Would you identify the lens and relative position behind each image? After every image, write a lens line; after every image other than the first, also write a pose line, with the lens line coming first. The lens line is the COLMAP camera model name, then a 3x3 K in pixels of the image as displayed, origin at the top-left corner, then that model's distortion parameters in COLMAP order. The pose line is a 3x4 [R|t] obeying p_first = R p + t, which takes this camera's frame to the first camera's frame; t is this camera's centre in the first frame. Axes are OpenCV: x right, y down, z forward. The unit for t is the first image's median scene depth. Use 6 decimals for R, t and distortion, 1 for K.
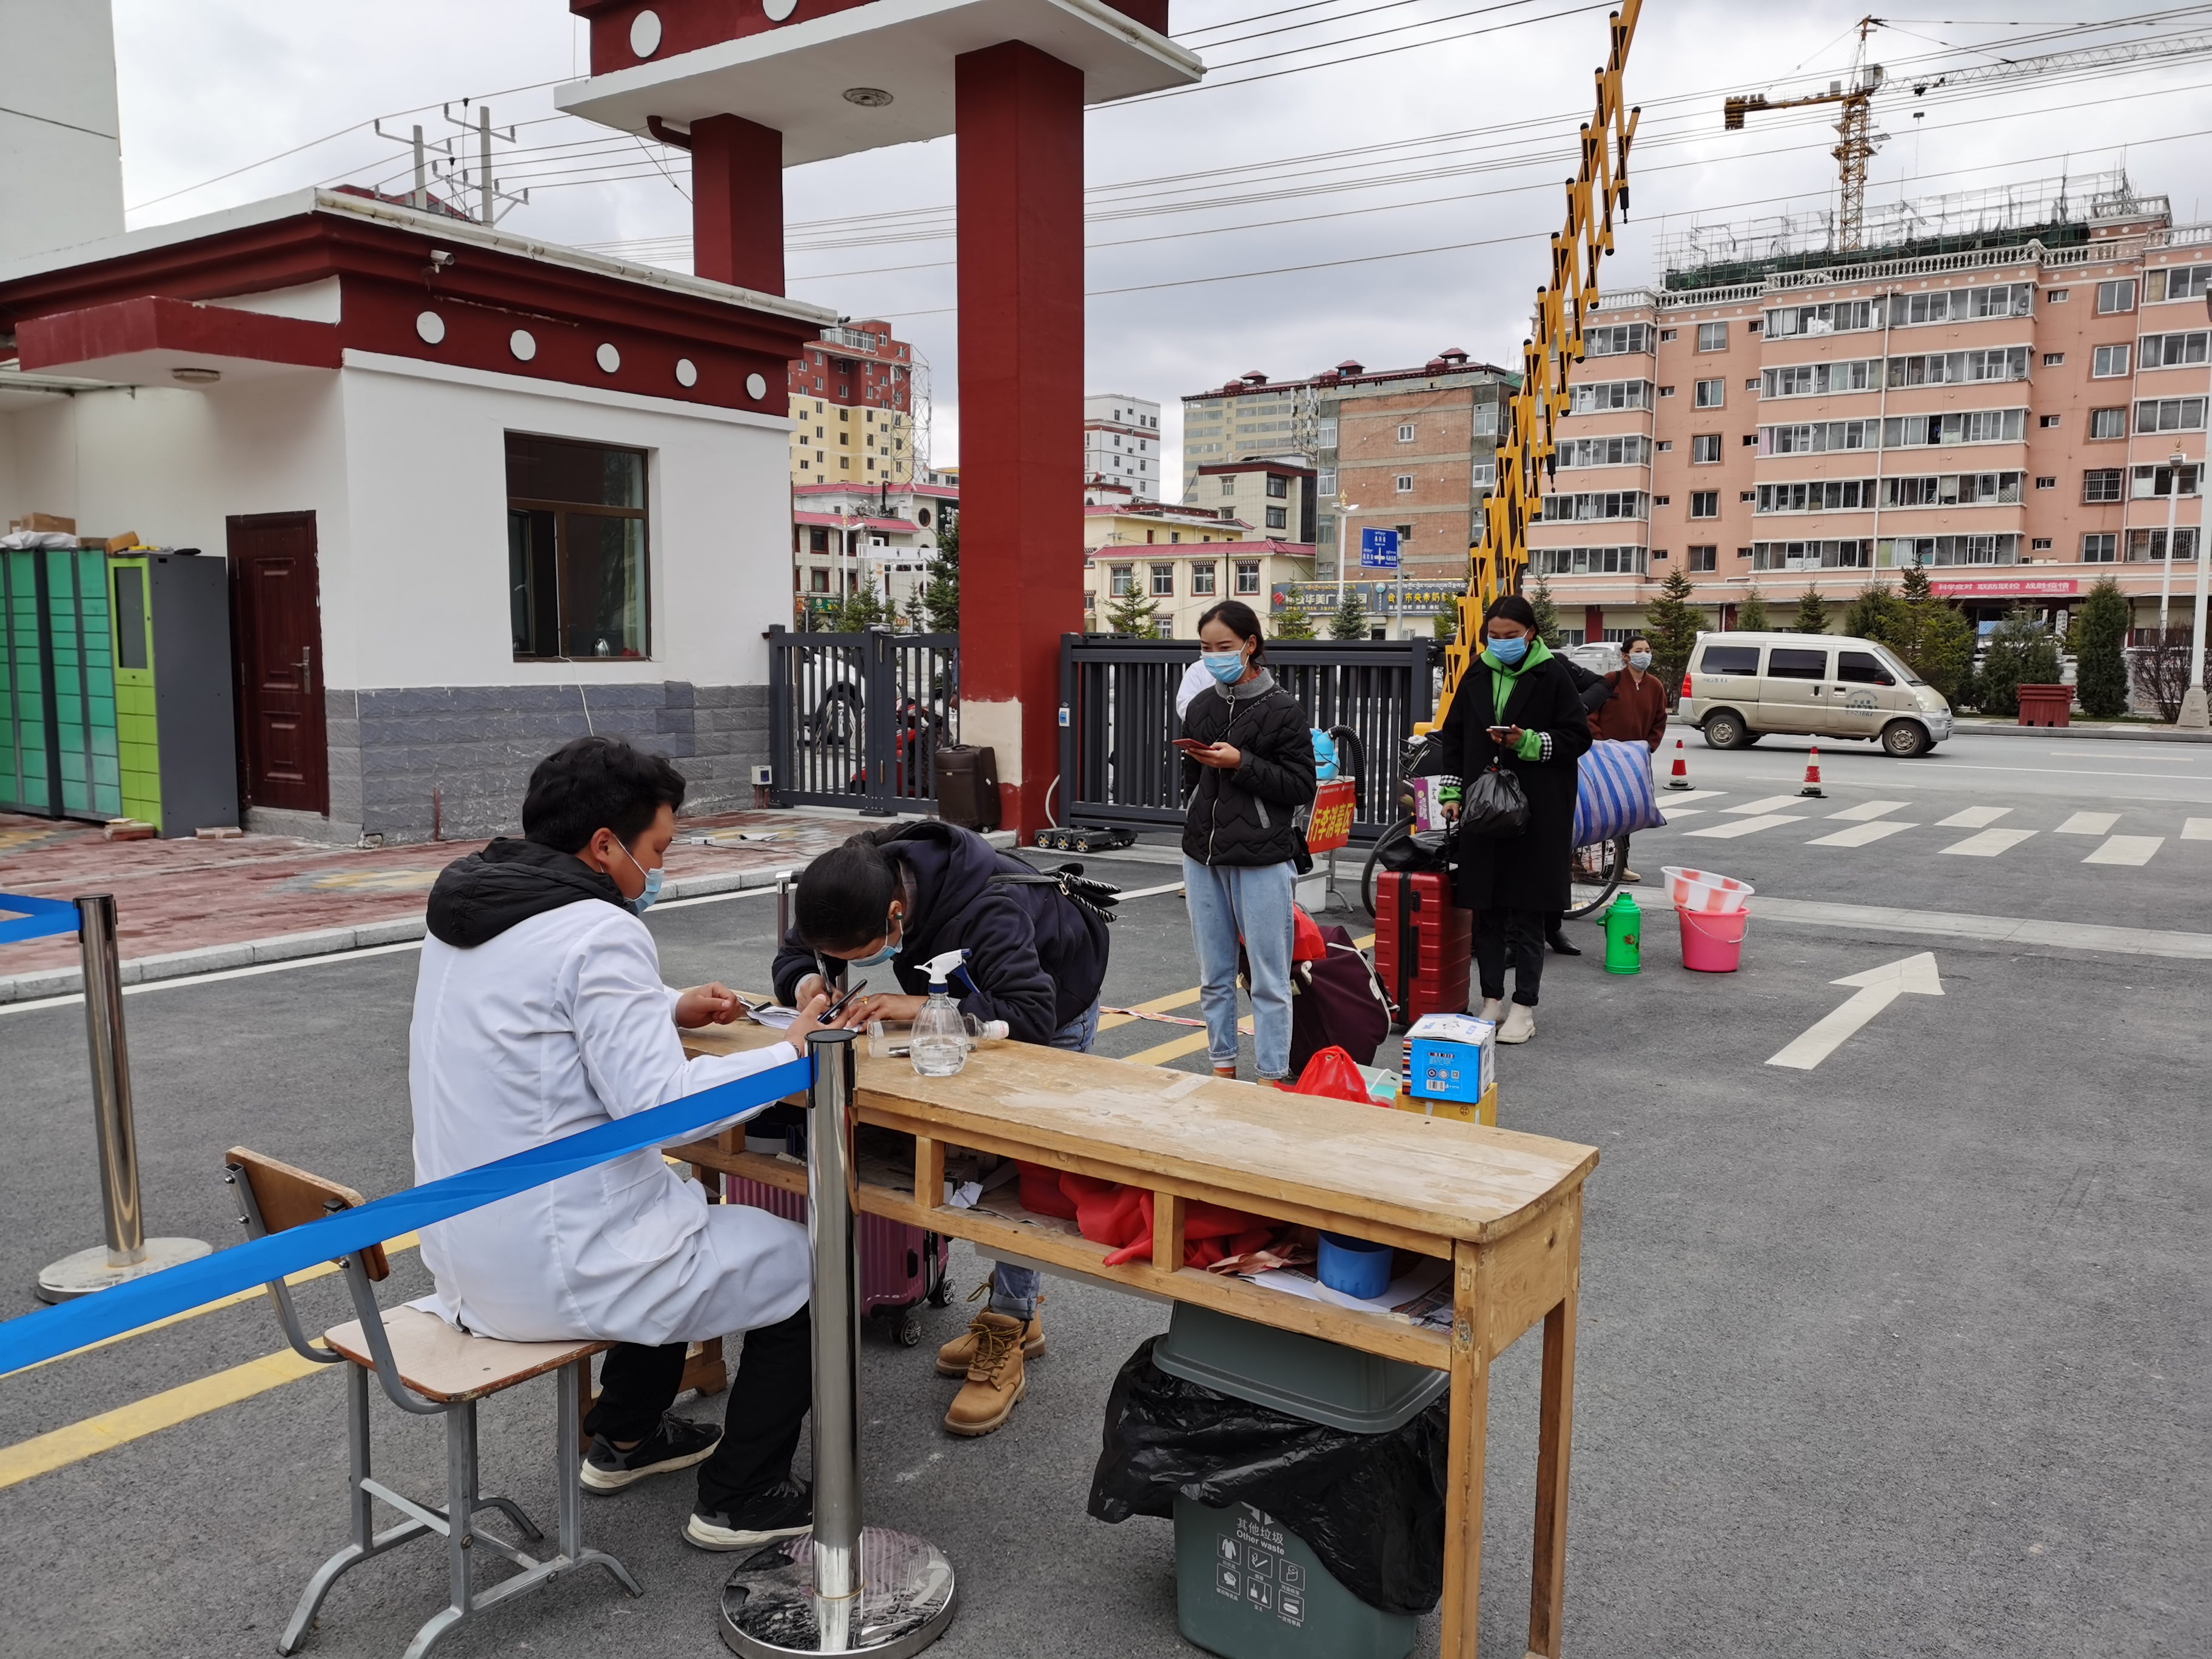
lens RADIAL K [[1763.1, 0, 1106.0], [0, 1763.1, 829.5], [0, 0, 1]] dist [0.066430, -0.057496]
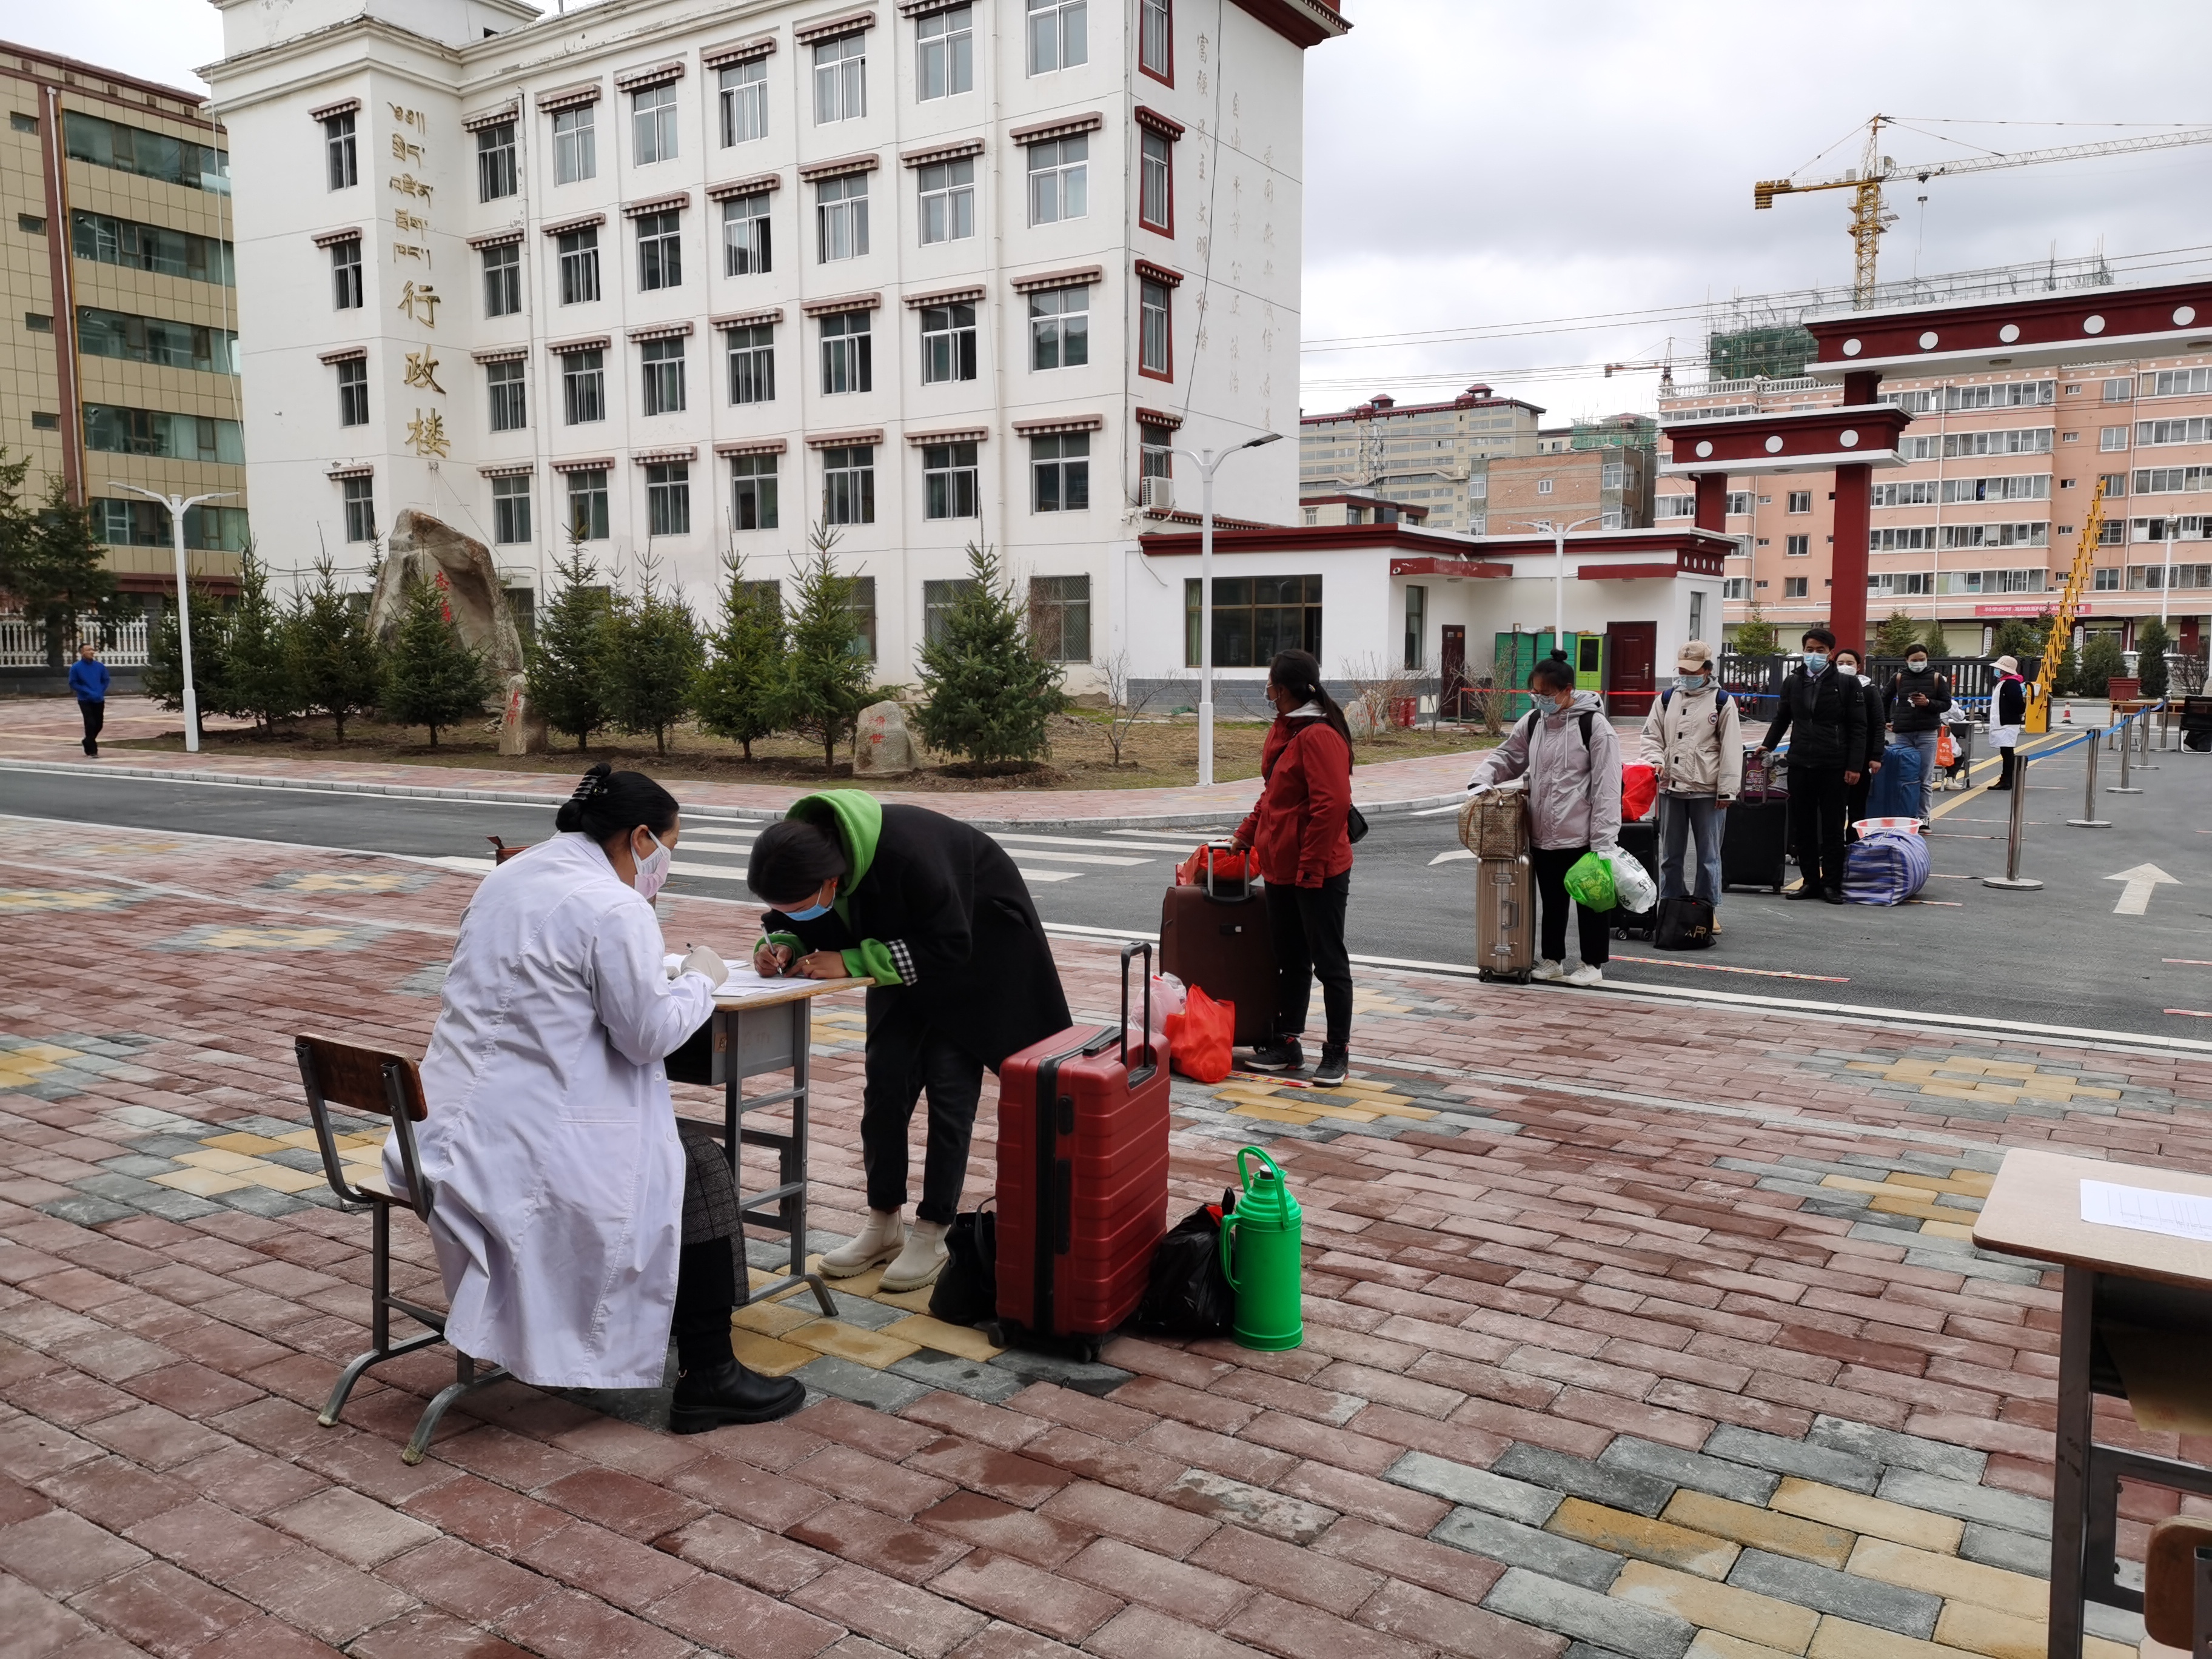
lens RADIAL K [[1763.1, 0, 1106.0], [0, 1763.1, 829.5], [0, 0, 1]] dist [0.066430, -0.057496]
pose [[0.999745, -0.009268, 0.020612, -0.203946], [0.009407, 0.999934, -0.006655, 0.027972], [-0.020549, 0.006847, 0.999765, -0.292019]]
